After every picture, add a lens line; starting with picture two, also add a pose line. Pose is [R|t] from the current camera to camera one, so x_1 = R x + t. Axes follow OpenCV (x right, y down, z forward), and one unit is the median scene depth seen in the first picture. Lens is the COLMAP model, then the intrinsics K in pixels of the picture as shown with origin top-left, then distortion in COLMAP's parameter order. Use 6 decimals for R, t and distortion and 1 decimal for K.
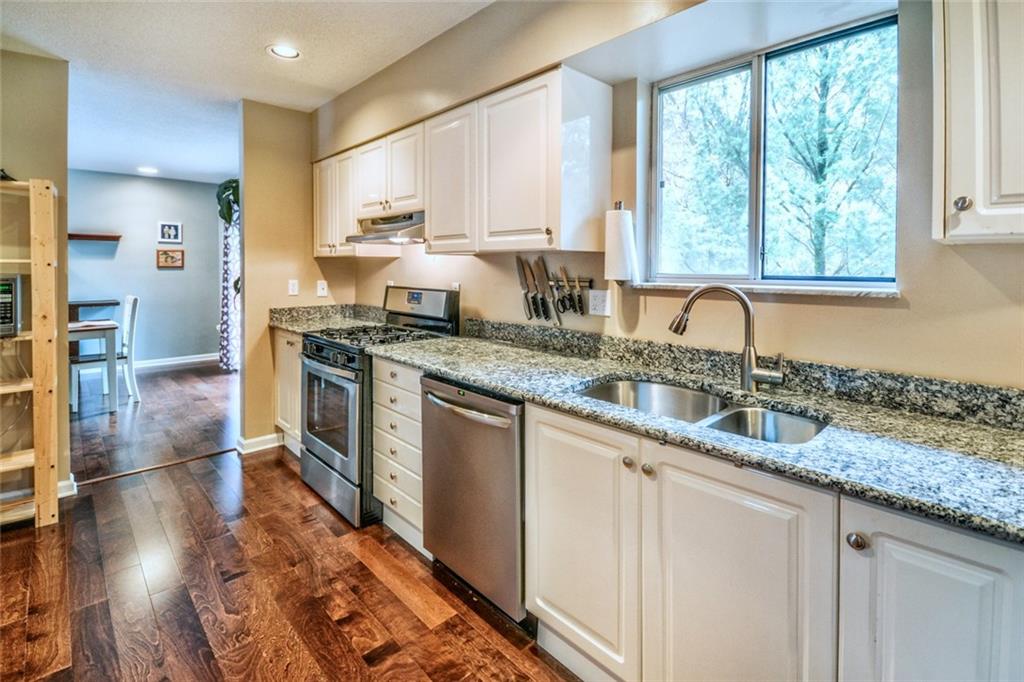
lens RADIAL K [[506.3, 0, 508.1], [0, 506.3, 273.2], [0, 0, 1]] dist [-0.001350, -0.009110]
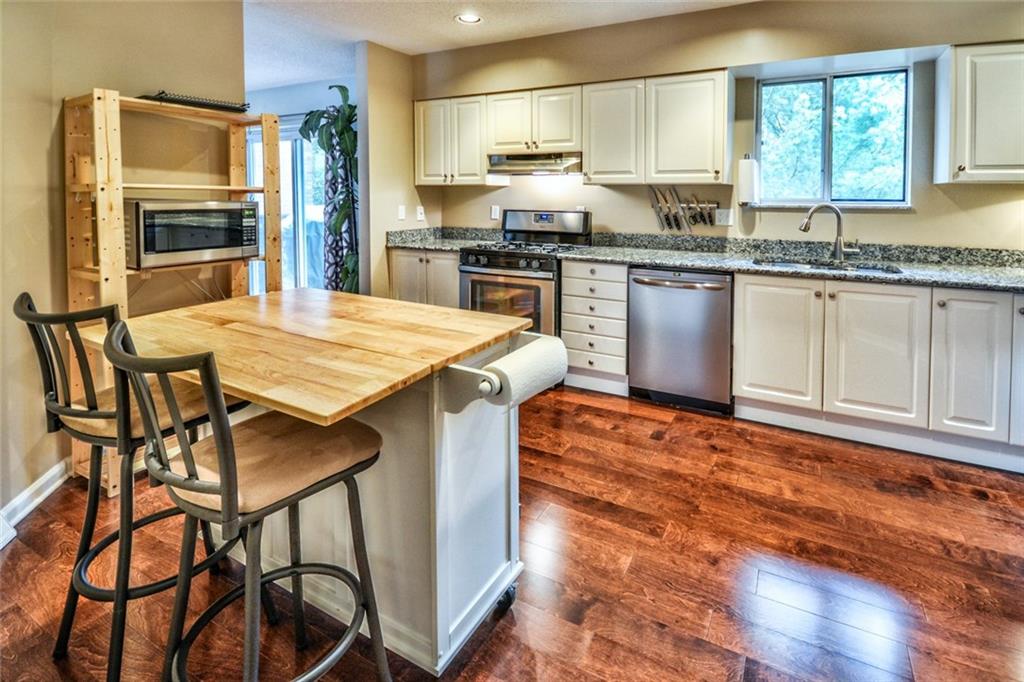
lens RADIAL K [[524.1, 0, 534.4], [0, 524.1, 216.9], [0, 0, 1]] dist [-0.017876, -0.000496]
pose [[0.942716, -0.013266, 0.333331, -0.891808], [0.003117, 0.999516, 0.030964, 0.005617], [-0.333581, -0.028151, 0.942301, -0.319567]]
